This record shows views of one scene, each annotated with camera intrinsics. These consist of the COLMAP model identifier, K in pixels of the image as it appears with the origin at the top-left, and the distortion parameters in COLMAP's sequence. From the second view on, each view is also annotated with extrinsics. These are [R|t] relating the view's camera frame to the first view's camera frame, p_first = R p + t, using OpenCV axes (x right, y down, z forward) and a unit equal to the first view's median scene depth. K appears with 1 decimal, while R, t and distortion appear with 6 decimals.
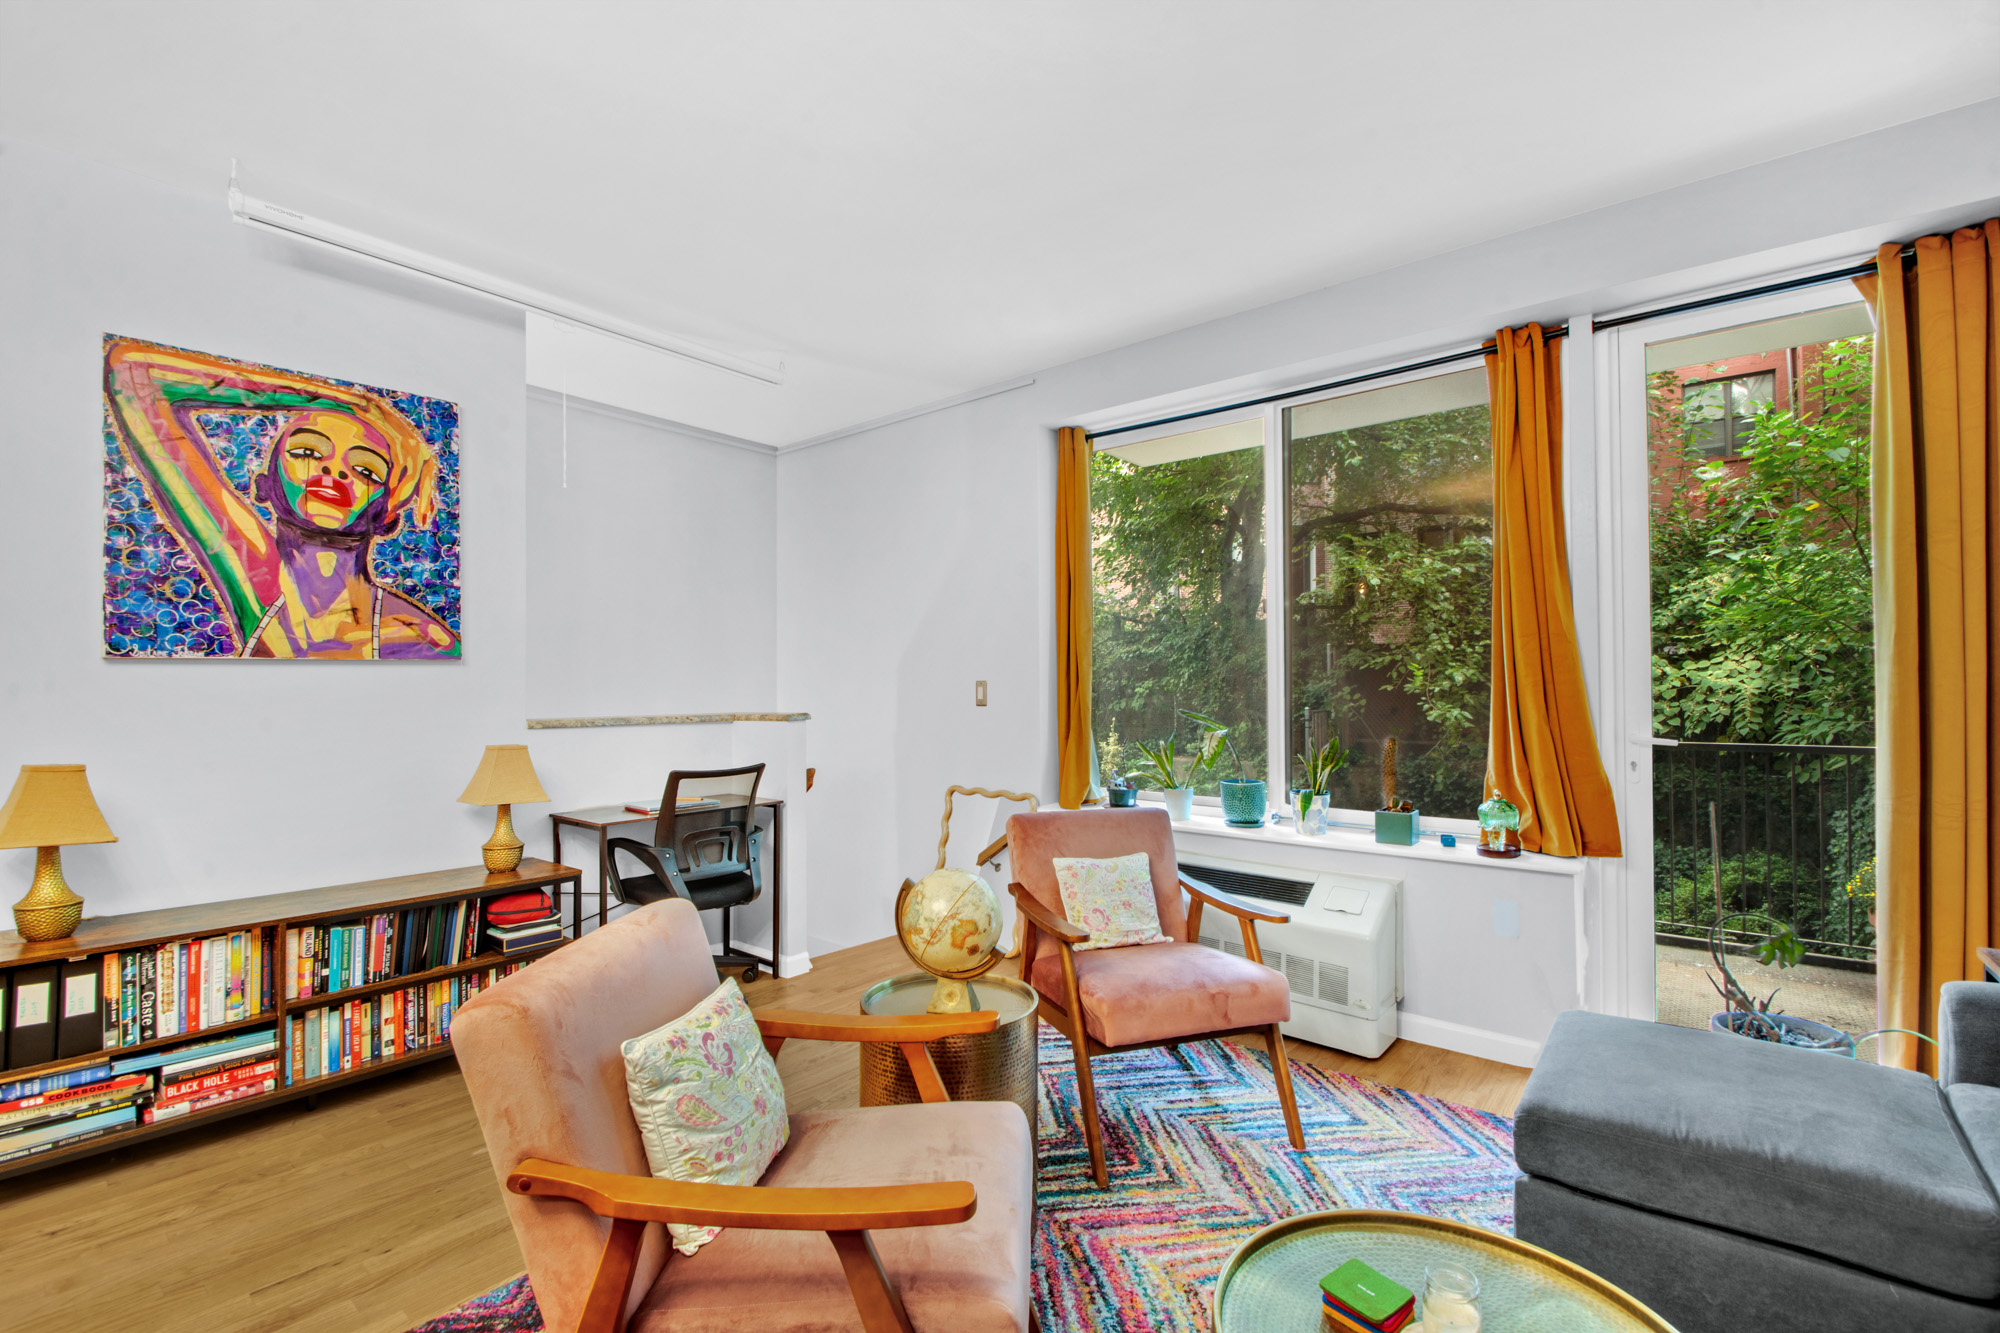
lens RADIAL K [[874.6, 0, 990.6], [0, 874.6, 679.5], [0, 0, 1]] dist [0.004489, -0.012254]
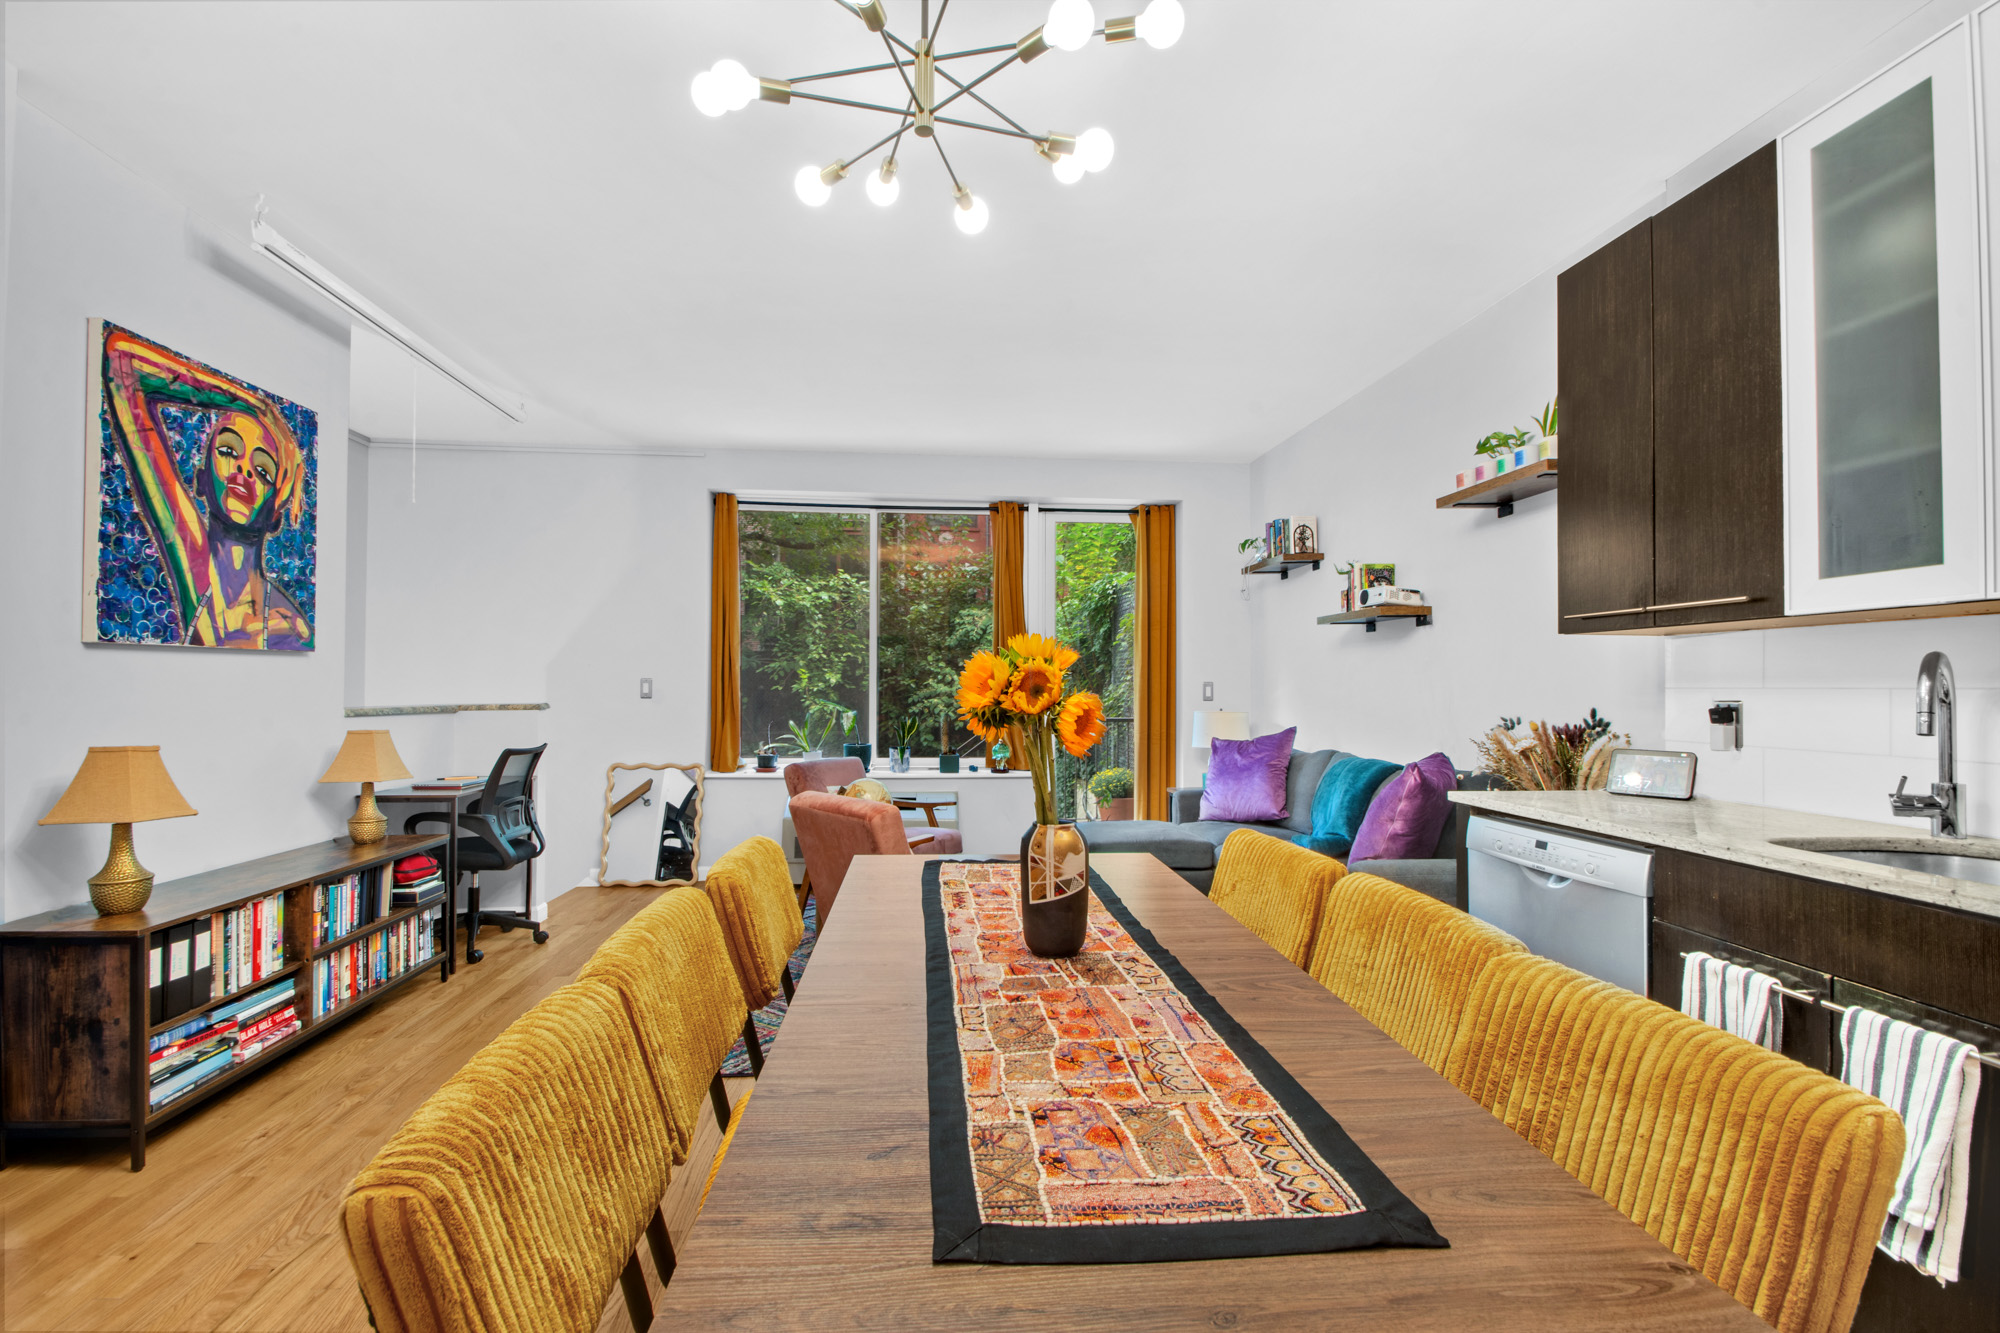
lens RADIAL K [[874.6, 0, 990.6], [0, 874.6, 679.5], [0, 0, 1]] dist [0.004489, -0.012254]
pose [[0.707261, 0.015054, 0.706792, -0.894436], [-0.013762, 0.999877, -0.007526, 0.009859], [-0.706819, -0.004404, 0.707381, -0.396841]]
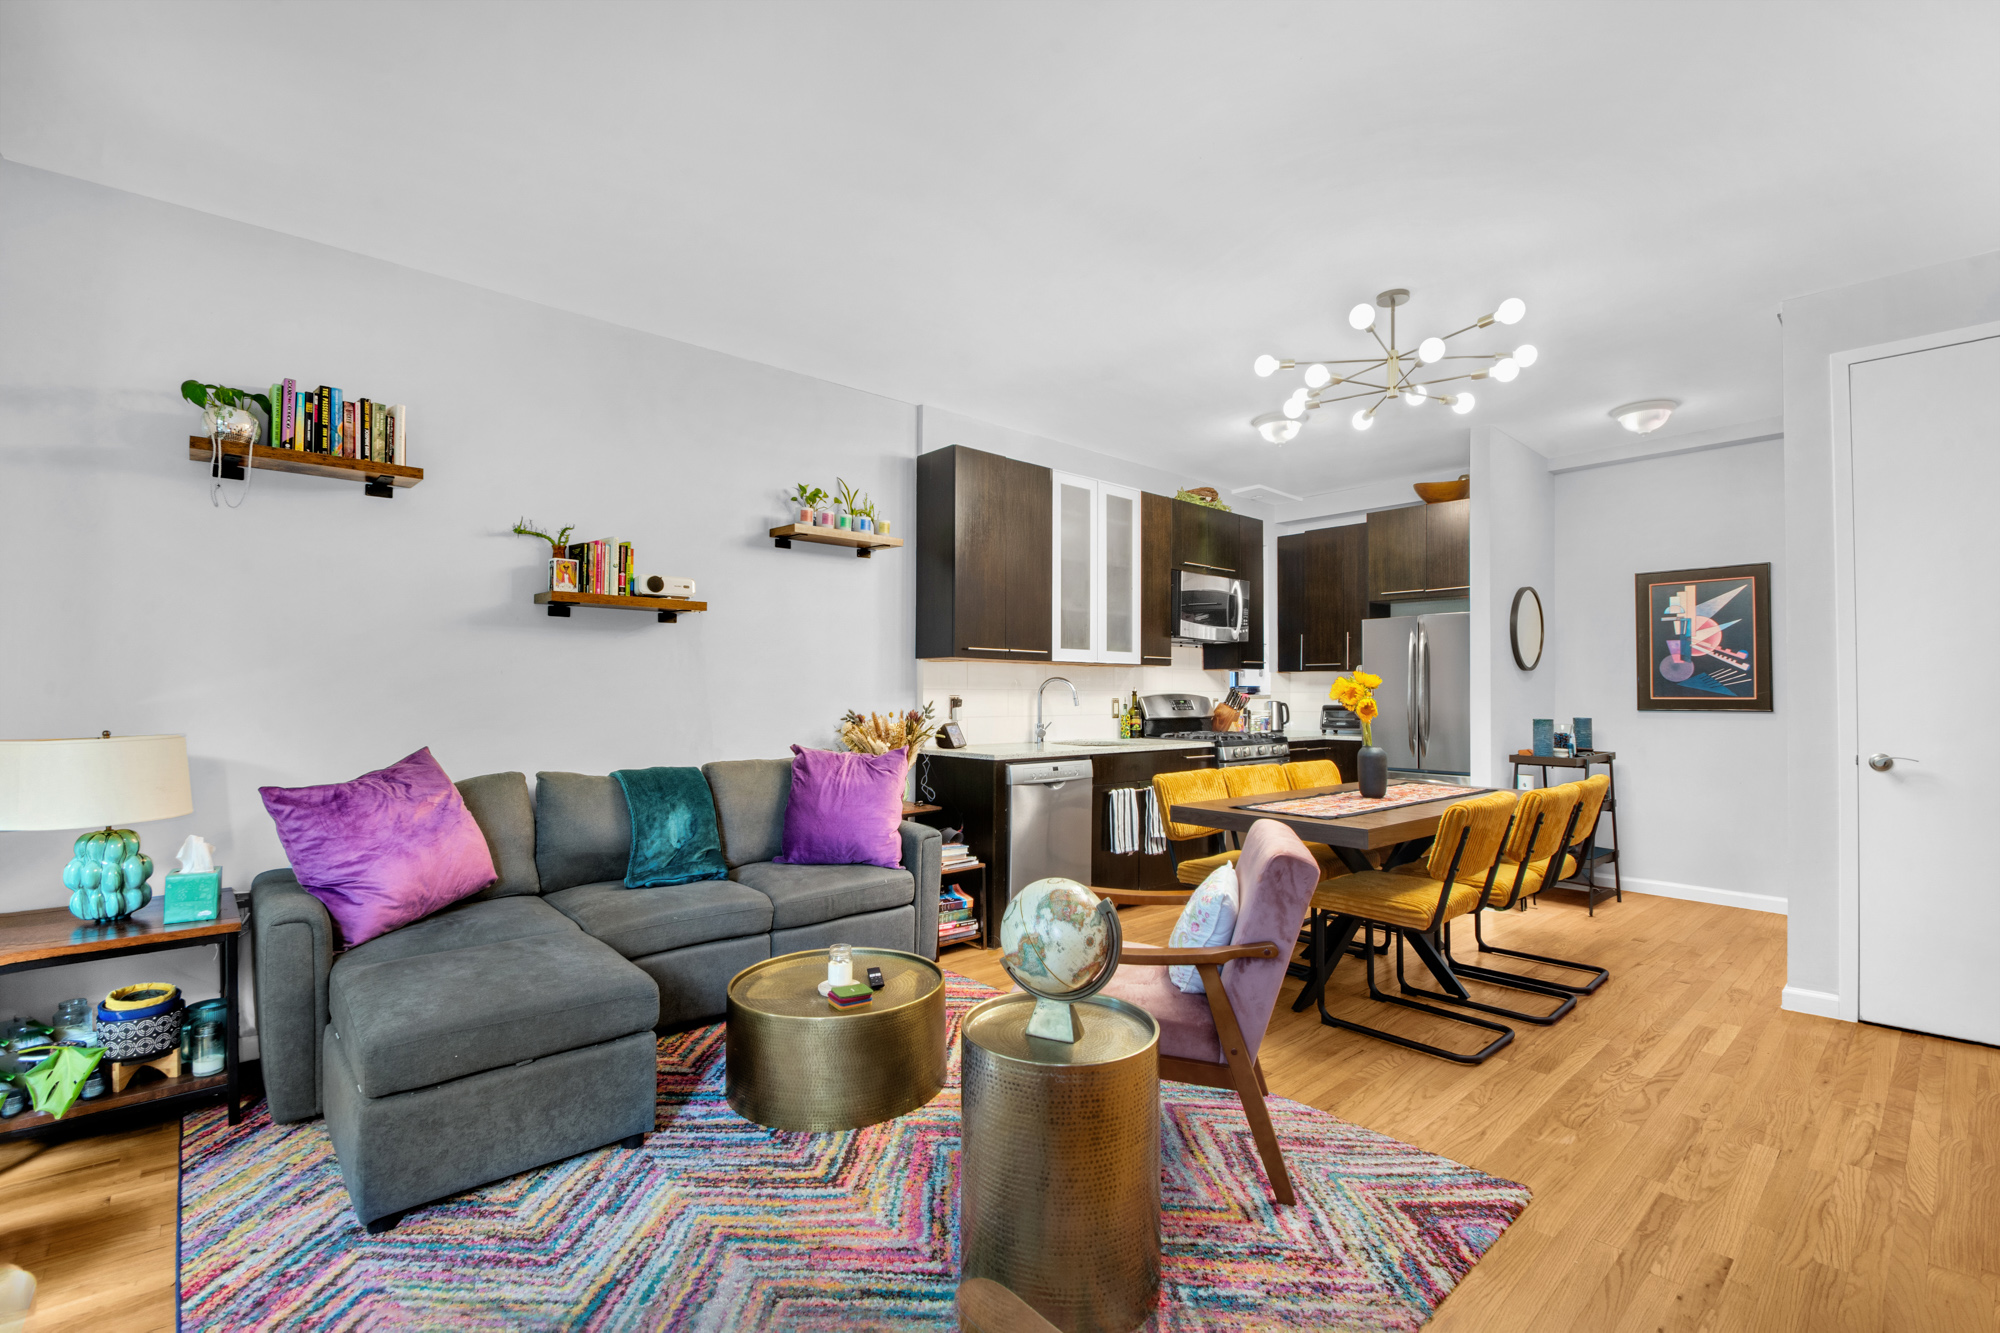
lens RADIAL K [[874.6, 0, 990.6], [0, 874.6, 679.5], [0, 0, 1]] dist [0.004489, -0.012254]
pose [[-0.989269, -0.000614, 0.146105, -0.080412], [-0.004209, 0.999696, -0.024299, 0.023771], [-0.146045, -0.024653, -0.988971, 1.434819]]
